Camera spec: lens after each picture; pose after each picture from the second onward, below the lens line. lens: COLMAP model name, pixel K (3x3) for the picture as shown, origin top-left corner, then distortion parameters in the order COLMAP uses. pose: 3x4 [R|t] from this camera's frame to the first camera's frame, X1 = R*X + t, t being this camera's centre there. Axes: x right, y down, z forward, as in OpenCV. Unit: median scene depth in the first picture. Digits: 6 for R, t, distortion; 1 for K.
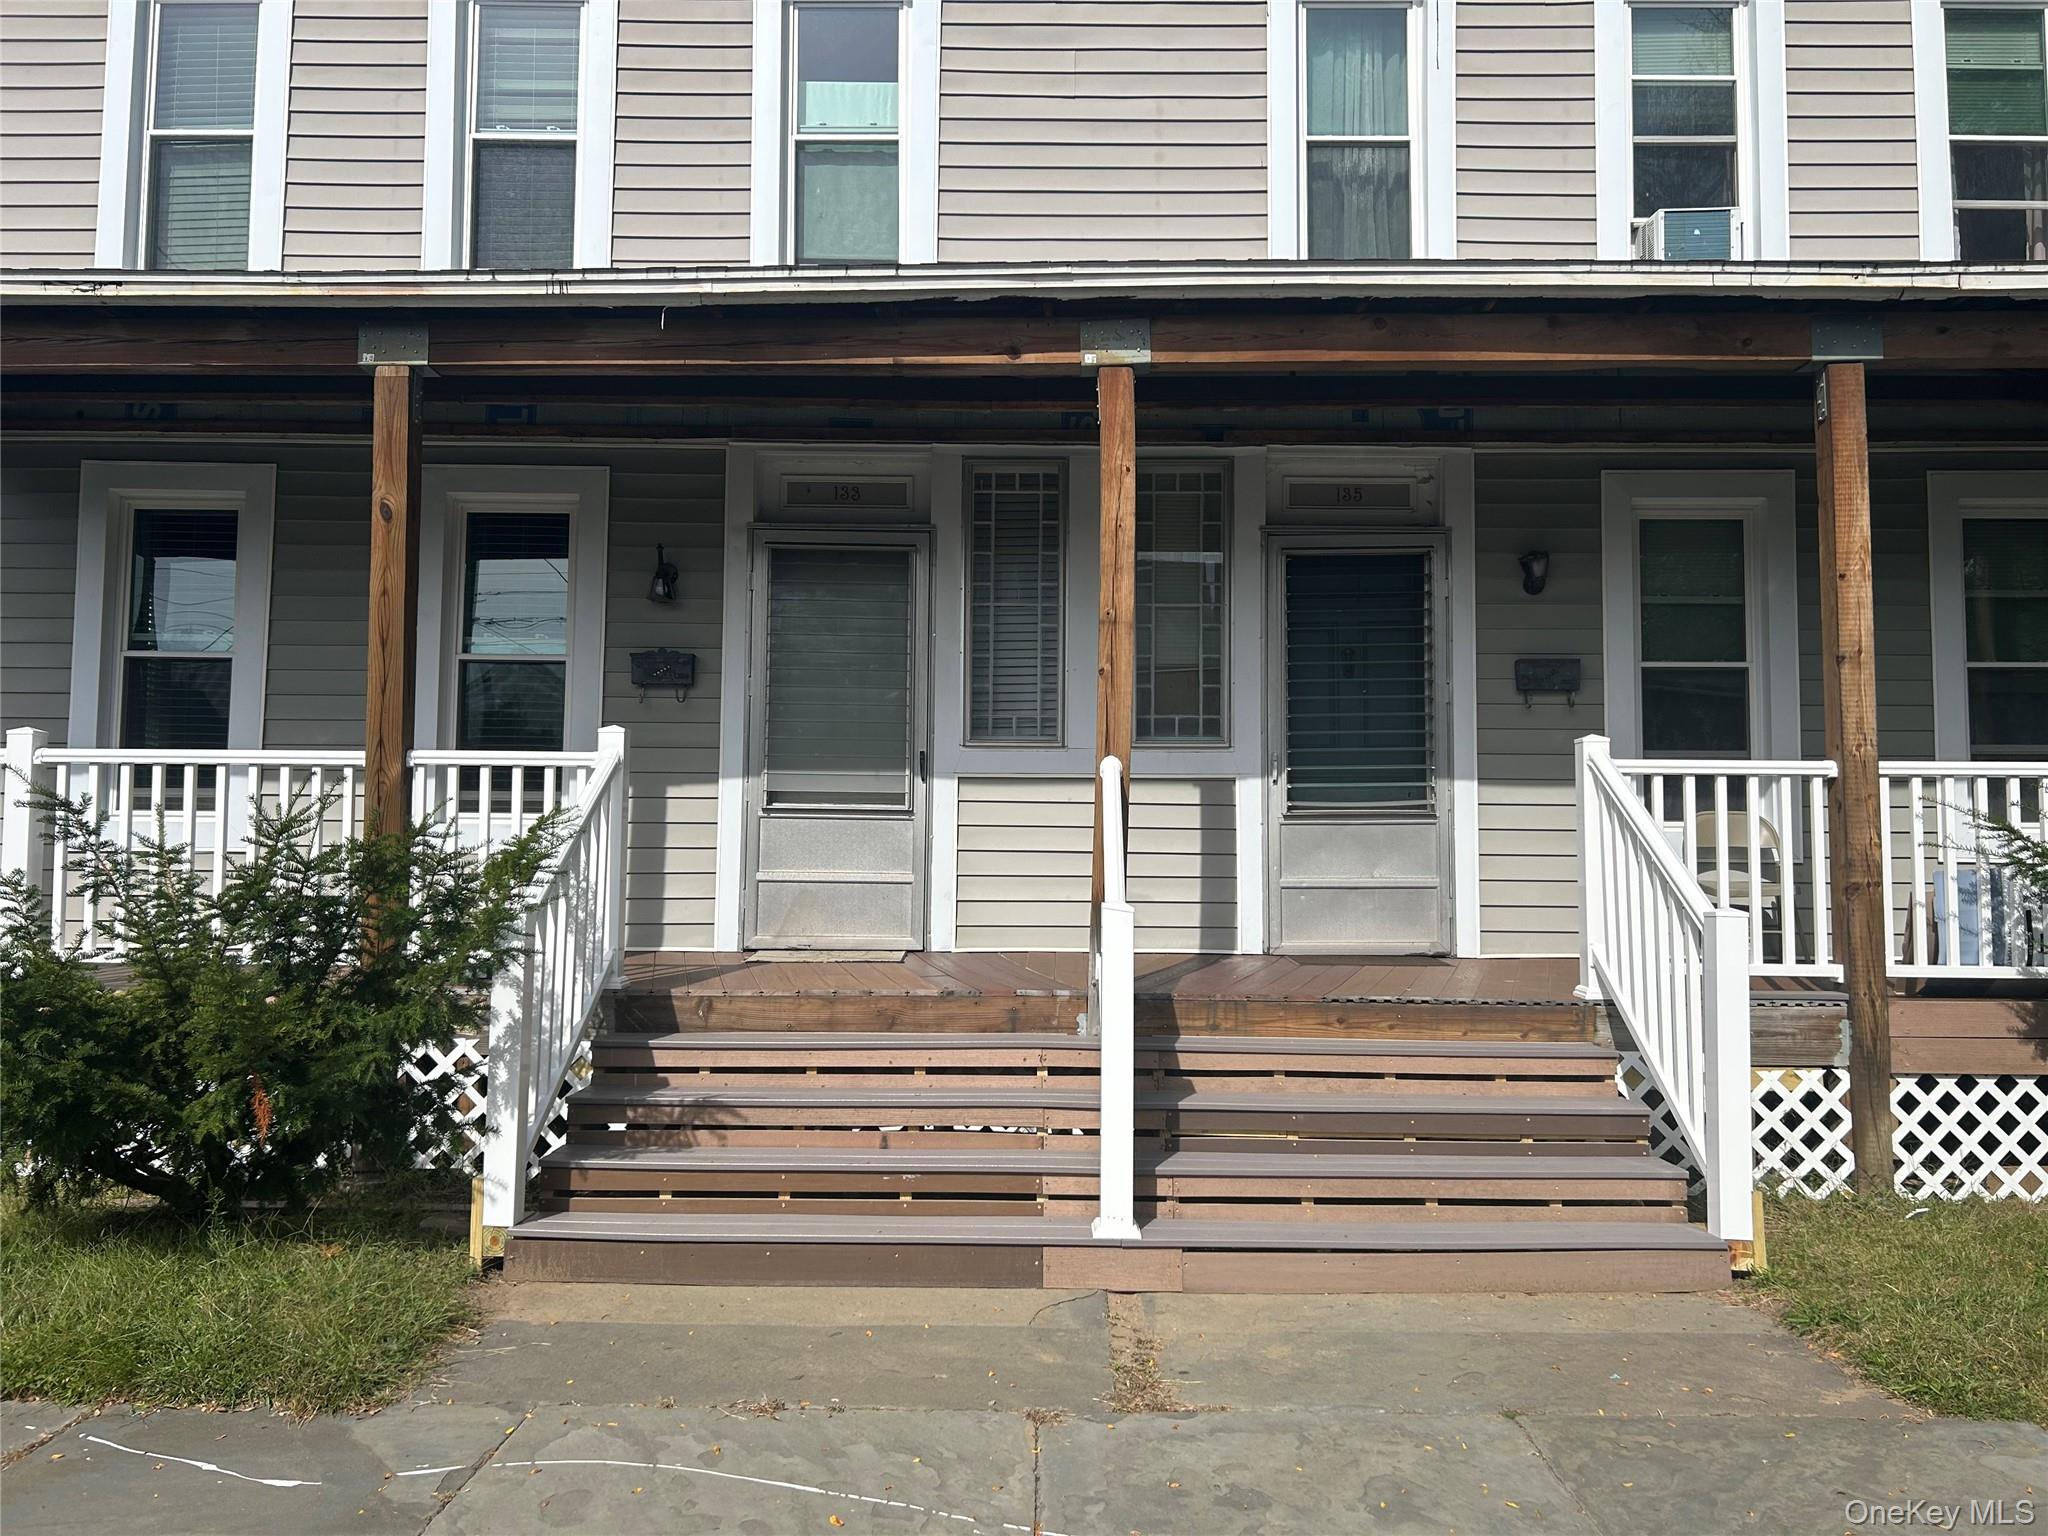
lens RADIAL K [[1534.8, 0, 1036.6], [0, 1534.8, 775.8], [0, 0, 1]] dist [0.047479, -0.051464]
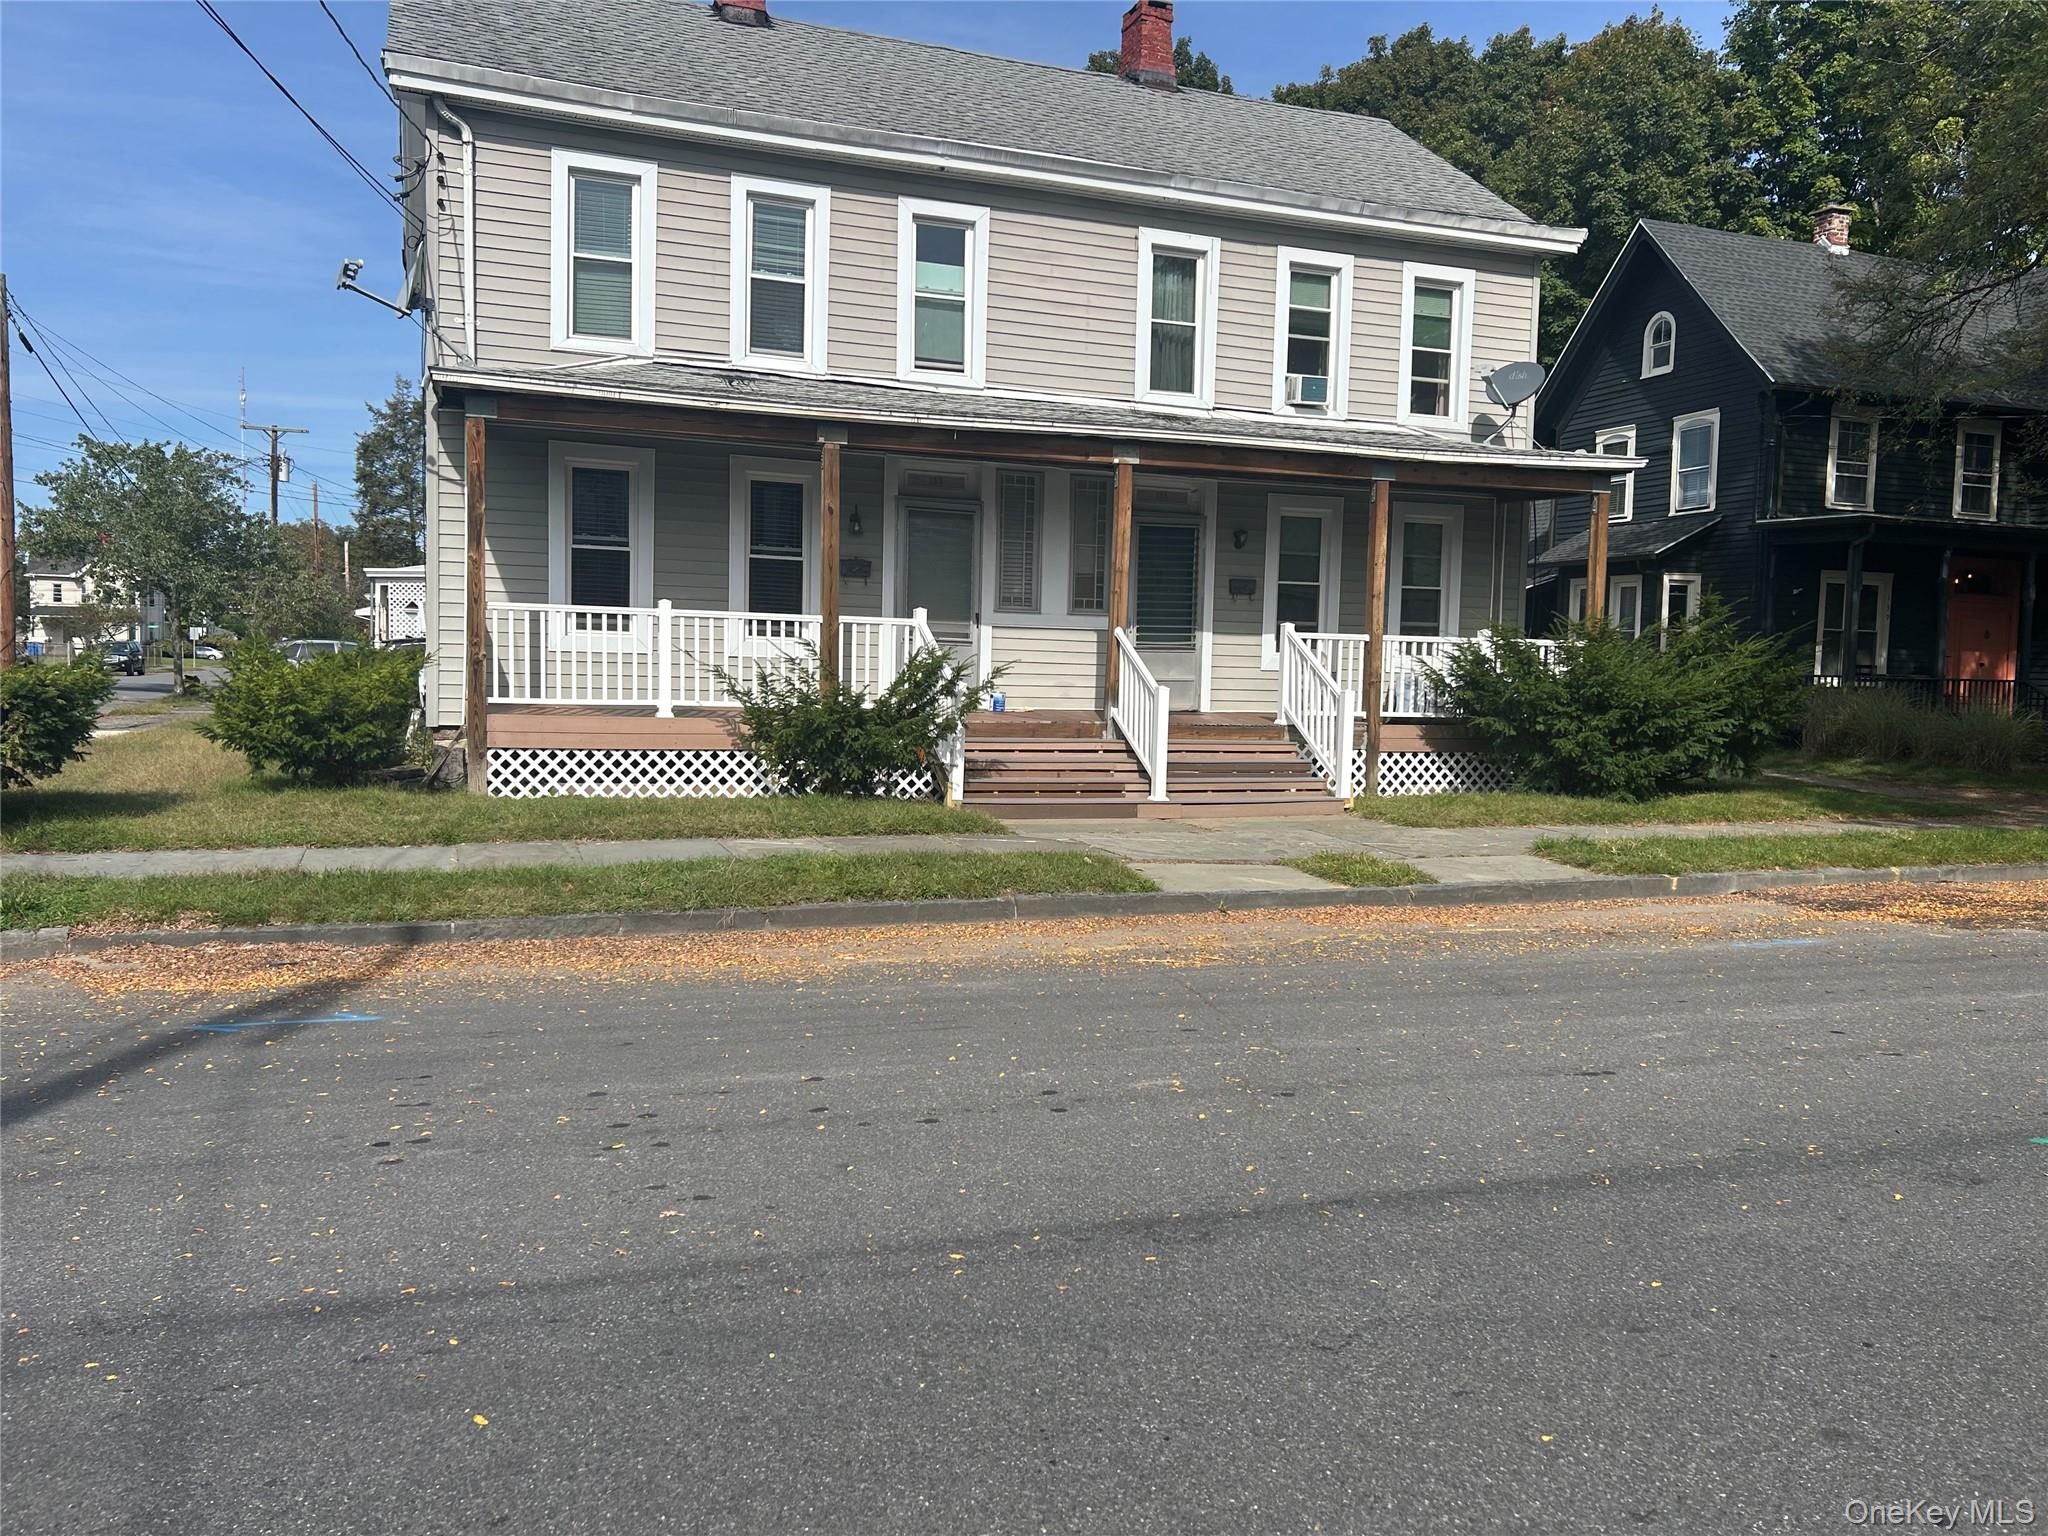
lens RADIAL K [[1534.8, 0, 1006.5], [0, 1534.8, 776.5], [0, 0, 1]] dist [0.047479, -0.051464]
pose [[0.938415, -0.008010, 0.345418, -0.956569], [-0.039950, 0.990510, 0.131505, -0.089572], [-0.343193, -0.137205, 0.929189, -1.239356]]
